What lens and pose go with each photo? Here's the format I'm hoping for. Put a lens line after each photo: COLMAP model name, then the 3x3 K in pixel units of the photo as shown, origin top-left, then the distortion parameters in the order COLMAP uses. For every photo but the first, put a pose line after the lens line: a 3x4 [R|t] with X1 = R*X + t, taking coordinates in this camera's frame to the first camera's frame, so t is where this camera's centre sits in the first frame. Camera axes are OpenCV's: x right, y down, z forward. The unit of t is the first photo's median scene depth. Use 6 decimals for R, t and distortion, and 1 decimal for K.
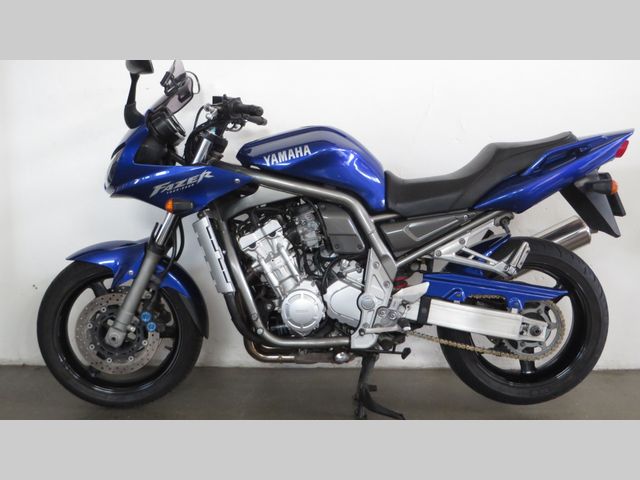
lens RADIAL K [[681.9, 0, 319.6], [0, 681.9, 240.8], [0, 0, 1]] dist [-0.007885, 0.000000]
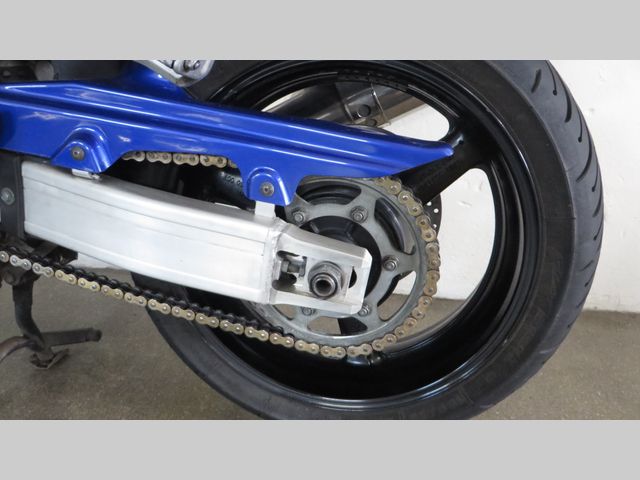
lens RADIAL K [[478.2, 0, 320.7], [0, 478.2, 238.2], [0, 0, 1]] dist [-0.000391, 0.001397]
pose [[0.986190, 0.059959, -0.154384, 0.340421], [-0.024655, 0.974928, 0.221149, 0.066929], [0.163773, -0.214288, 0.962943, 0.789807]]
